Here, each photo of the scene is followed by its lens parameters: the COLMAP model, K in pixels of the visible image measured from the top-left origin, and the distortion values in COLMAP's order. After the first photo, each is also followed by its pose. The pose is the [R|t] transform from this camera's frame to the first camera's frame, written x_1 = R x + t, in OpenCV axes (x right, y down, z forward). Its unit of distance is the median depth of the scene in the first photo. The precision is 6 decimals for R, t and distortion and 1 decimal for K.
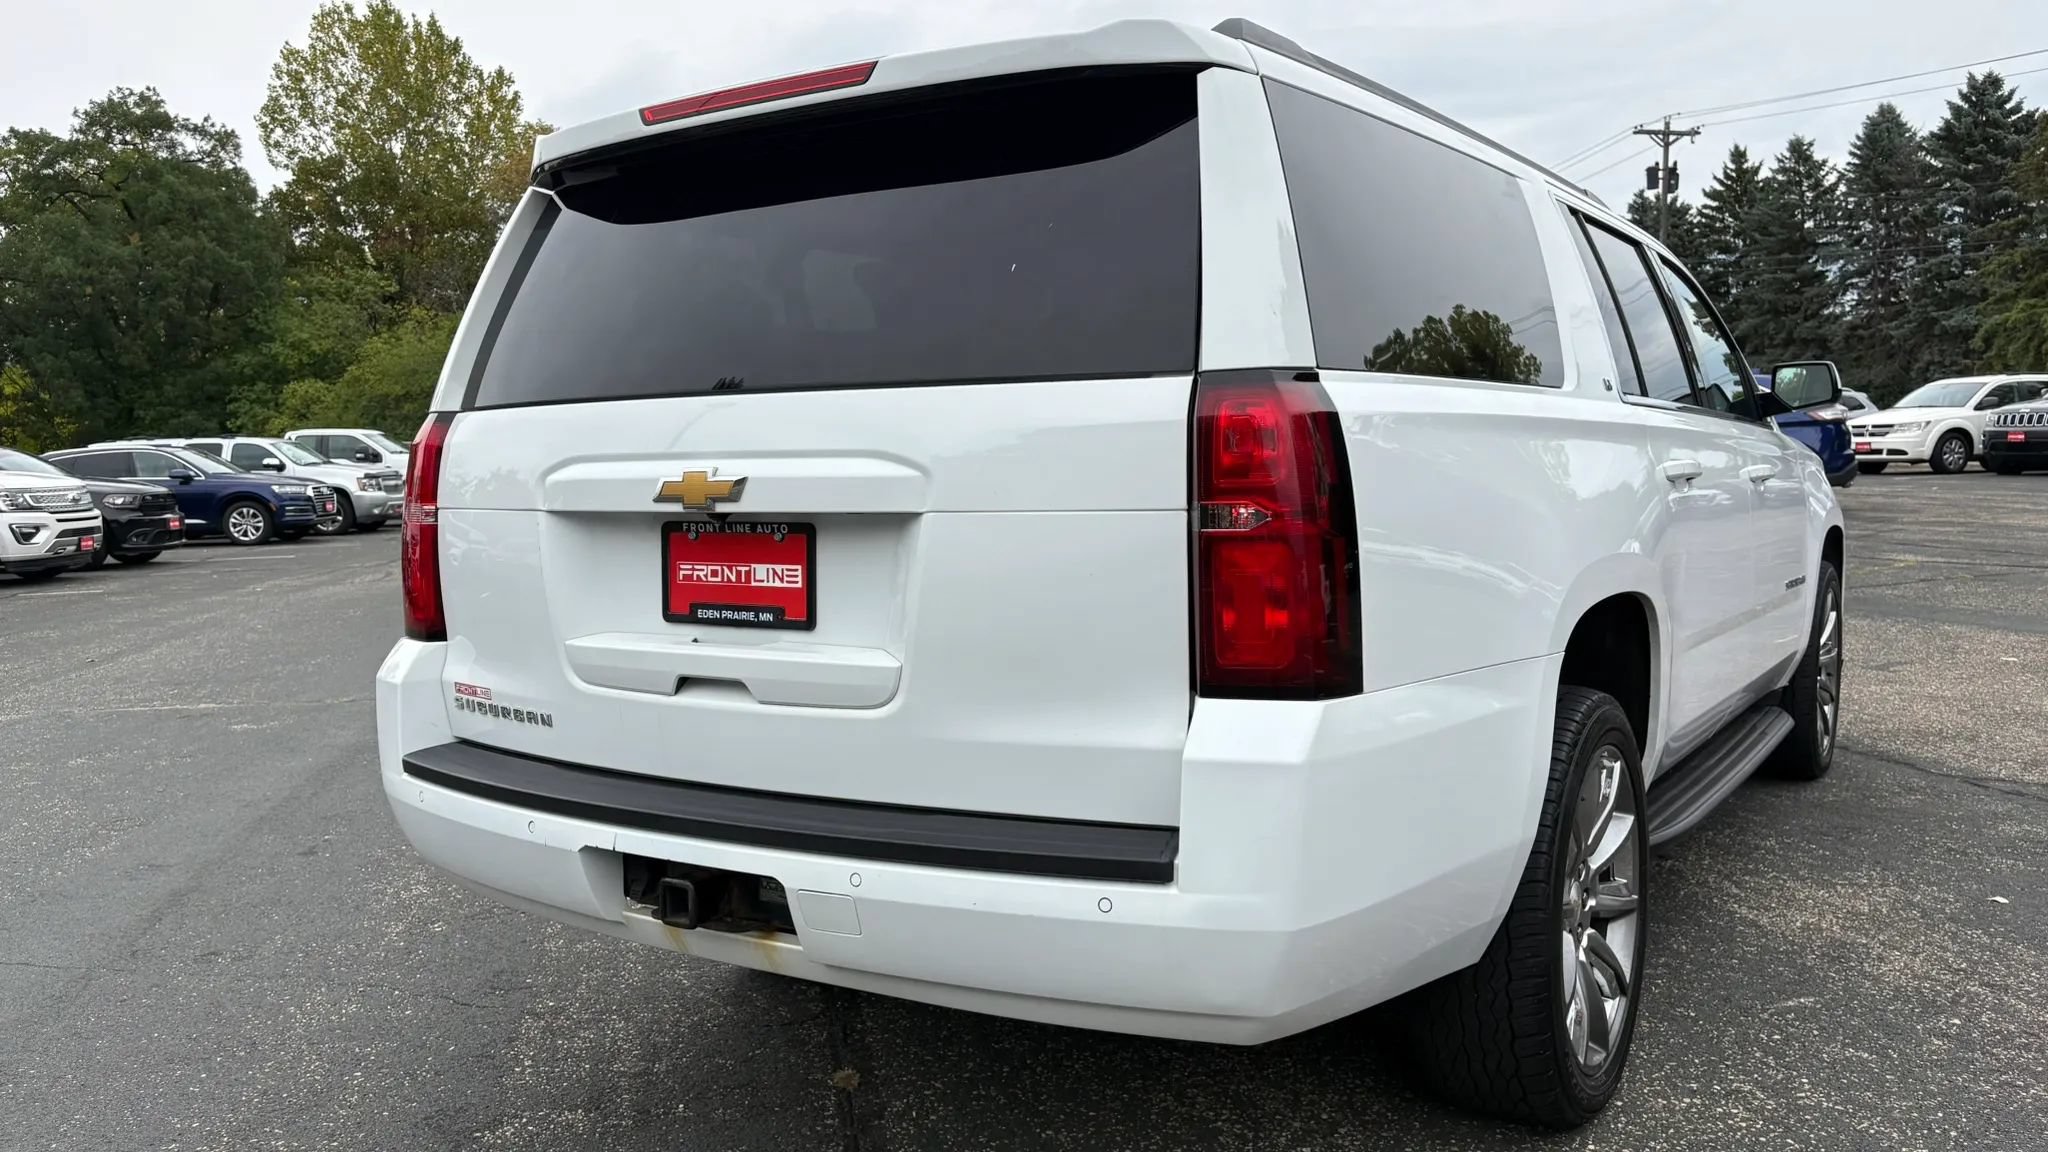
lens RADIAL K [[1546.6, 0, 1029.2], [0, 1546.6, 573.1], [0, 0, 1]] dist [0.053869, -0.060984]
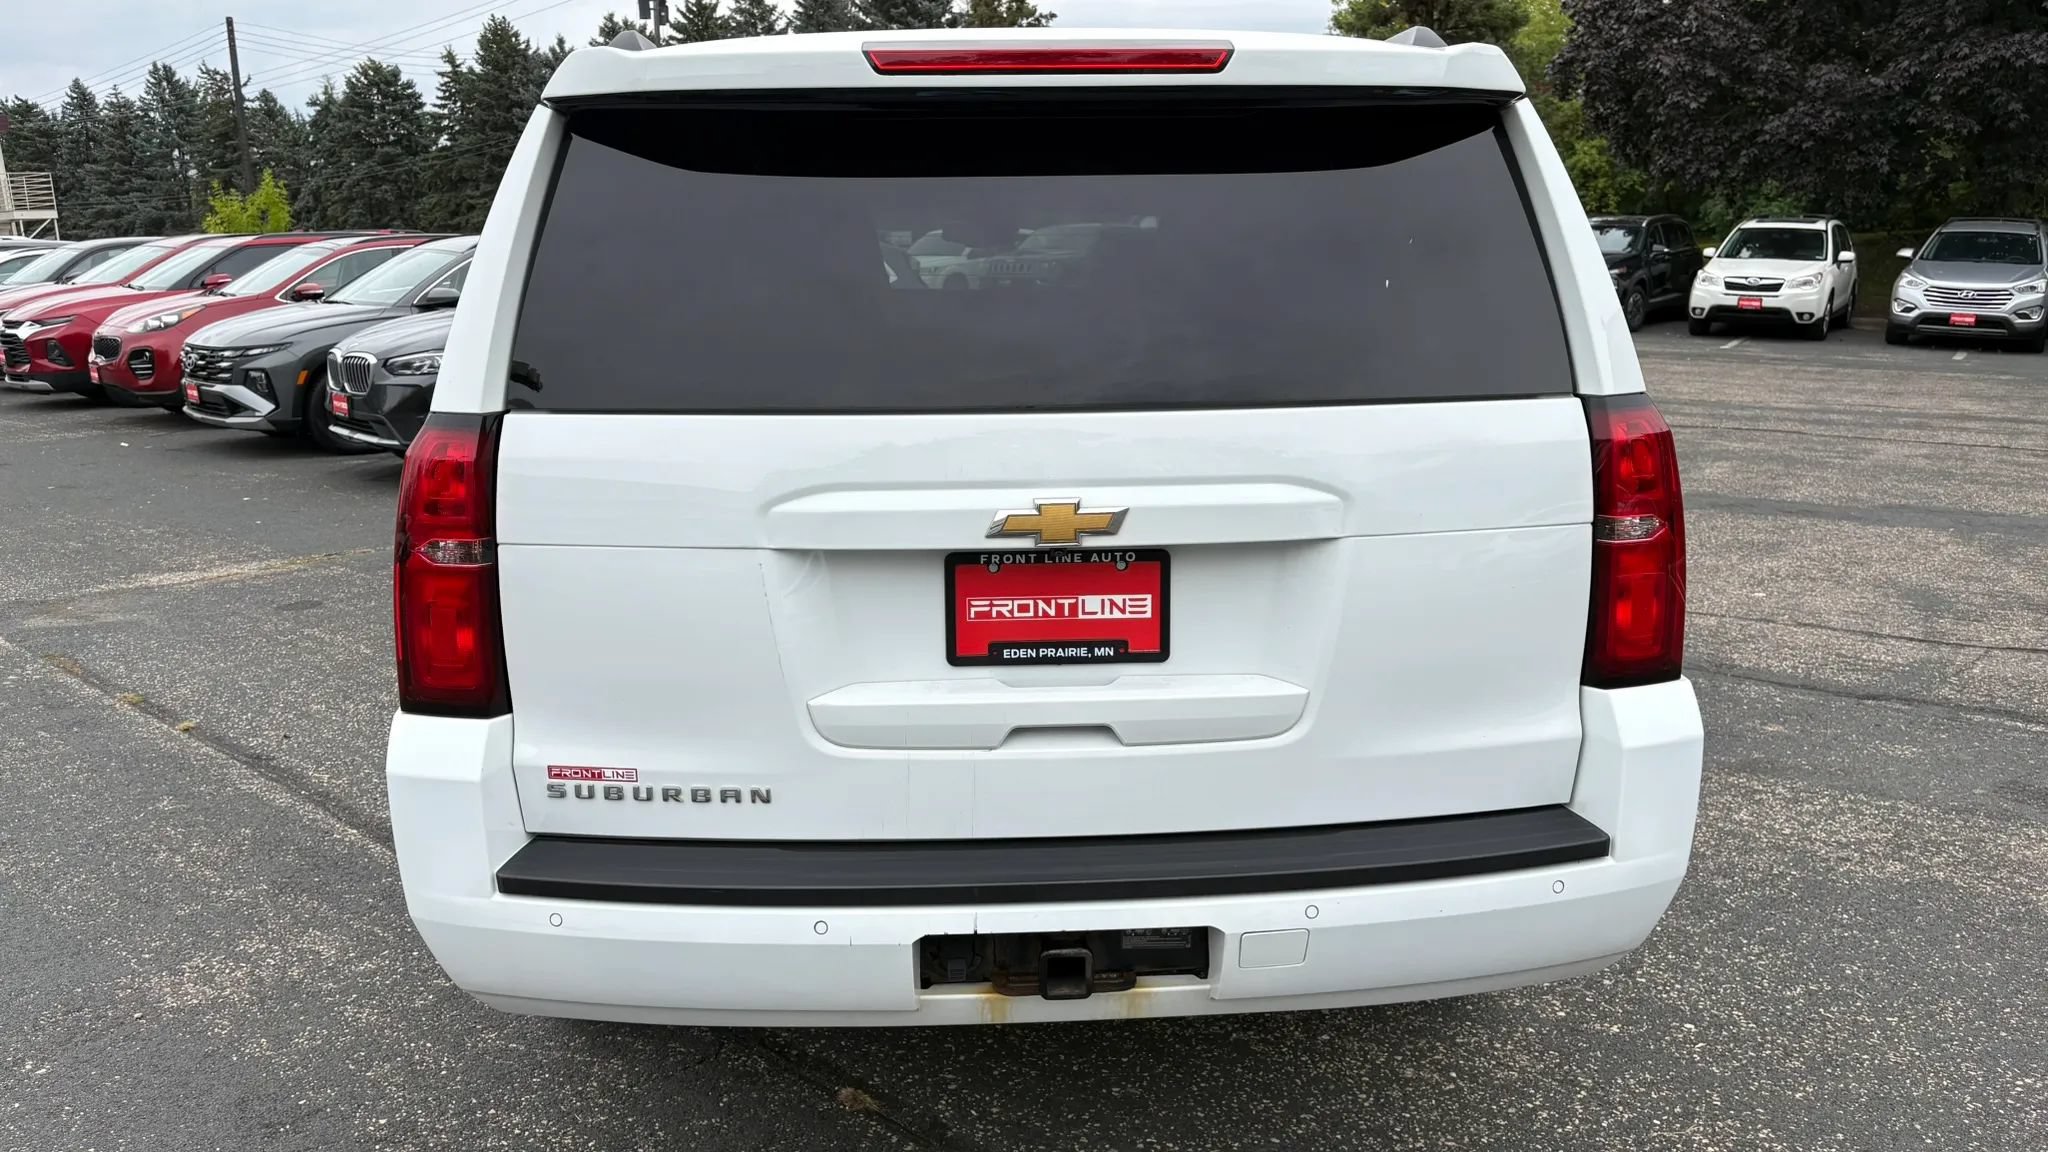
lens RADIAL K [[1546.6, 0, 1032.4], [0, 1546.6, 572.0], [0, 0, 1]] dist [0.053869, -0.060984]
pose [[0.805020, -0.102635, 0.584302, -0.725032], [0.037181, 0.991713, 0.122972, -0.131386], [-0.592081, -0.077270, 0.802165, 0.284864]]
